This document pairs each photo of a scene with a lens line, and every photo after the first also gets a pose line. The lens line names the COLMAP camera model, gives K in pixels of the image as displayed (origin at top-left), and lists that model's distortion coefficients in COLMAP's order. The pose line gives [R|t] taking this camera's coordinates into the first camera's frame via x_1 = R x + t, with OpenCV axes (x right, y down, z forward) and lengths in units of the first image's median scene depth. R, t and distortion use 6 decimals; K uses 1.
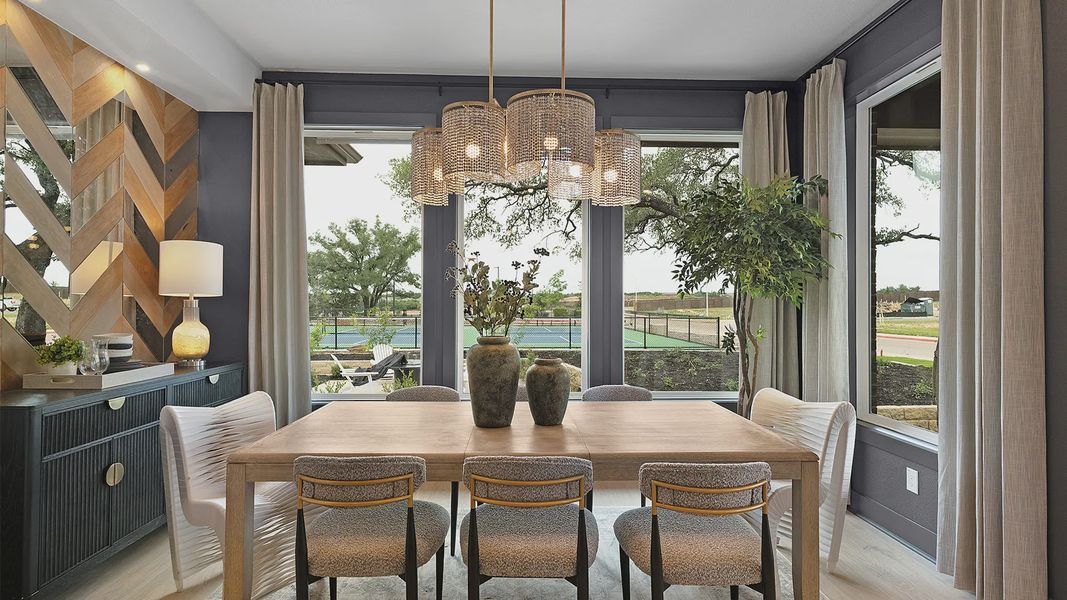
lens RADIAL K [[521.5, 0, 530.8], [0, 521.5, 300.1], [0, 0, 1]] dist [0.000958, -0.000224]
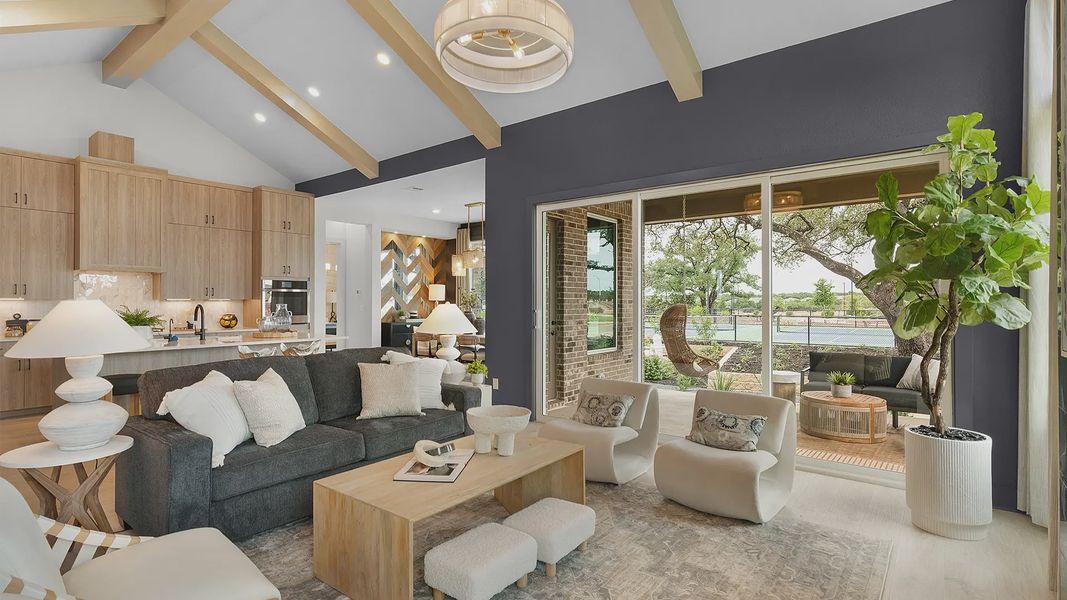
lens RADIAL K [[521.5, 0, 530.8], [0, 521.5, 300.1], [0, 0, 1]] dist [0.000958, -0.000224]
pose [[0.764672, -0.007242, -0.644379, 1.724221], [0.006336, 0.999973, -0.003721, 0.005123], [0.644389, -0.001237, 0.764697, -1.025781]]
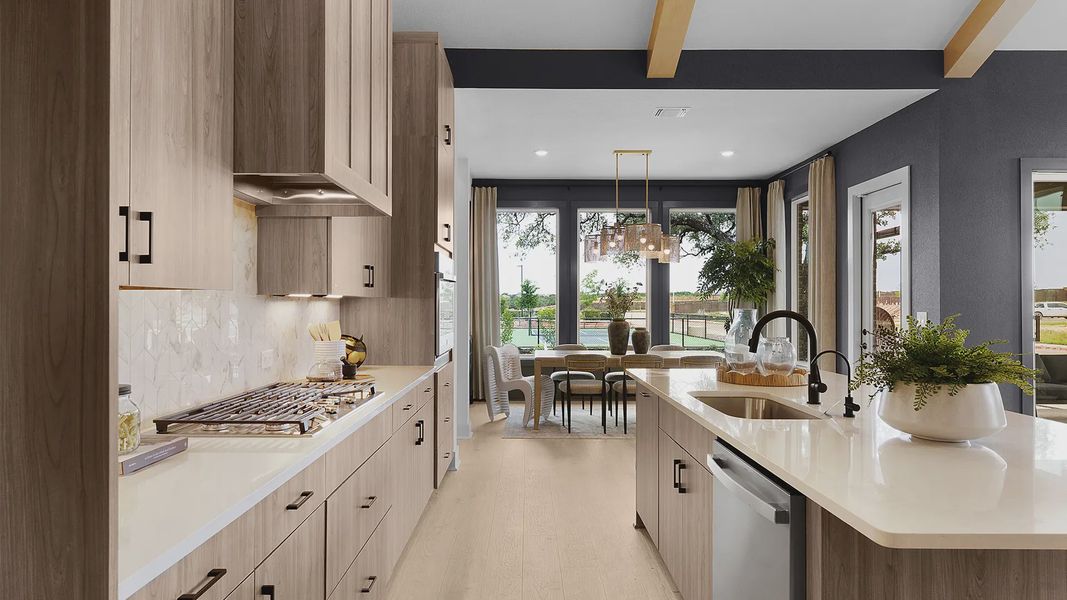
lens RADIAL K [[607.0, 0, 528.1], [0, 607.0, 300.1], [0, 0, 1]] dist [-0.000275, 0.000047]
pose [[0.999369, -0.001145, -0.035504, -0.246239], [0.001073, 0.999997, -0.002069, -0.006009], [0.035507, 0.002029, 0.999367, -1.157252]]
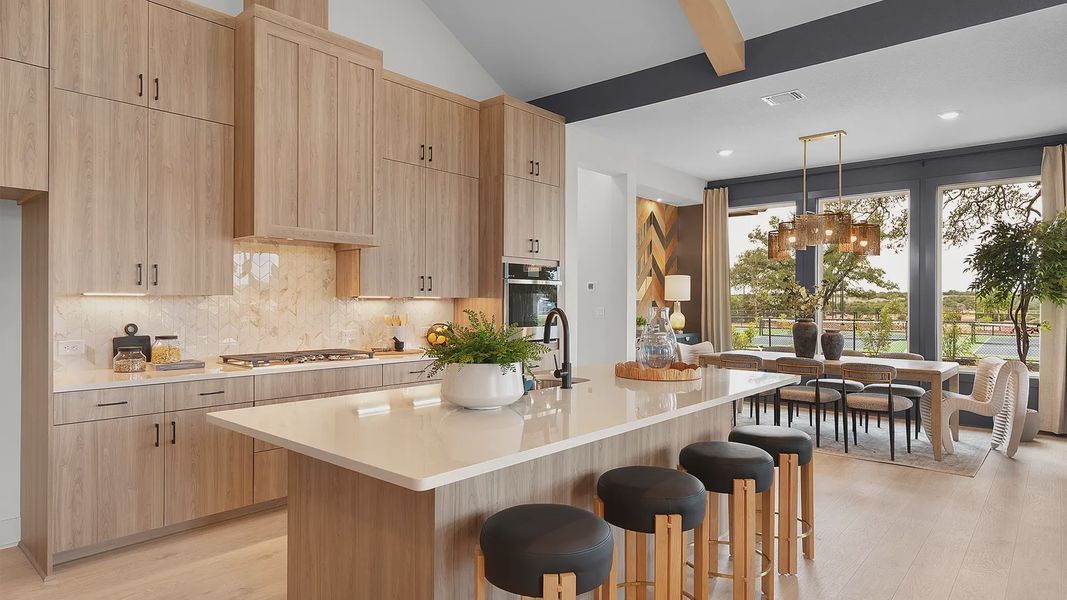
lens RADIAL K [[607.0, 0, 528.1], [0, 607.0, 300.1], [0, 0, 1]] dist [-0.000275, 0.000047]
pose [[0.728160, -0.002210, -0.685403, 0.533565], [0.000979, 0.999997, -0.002184, -0.003624], [0.685406, 0.000919, 0.728160, -1.078779]]
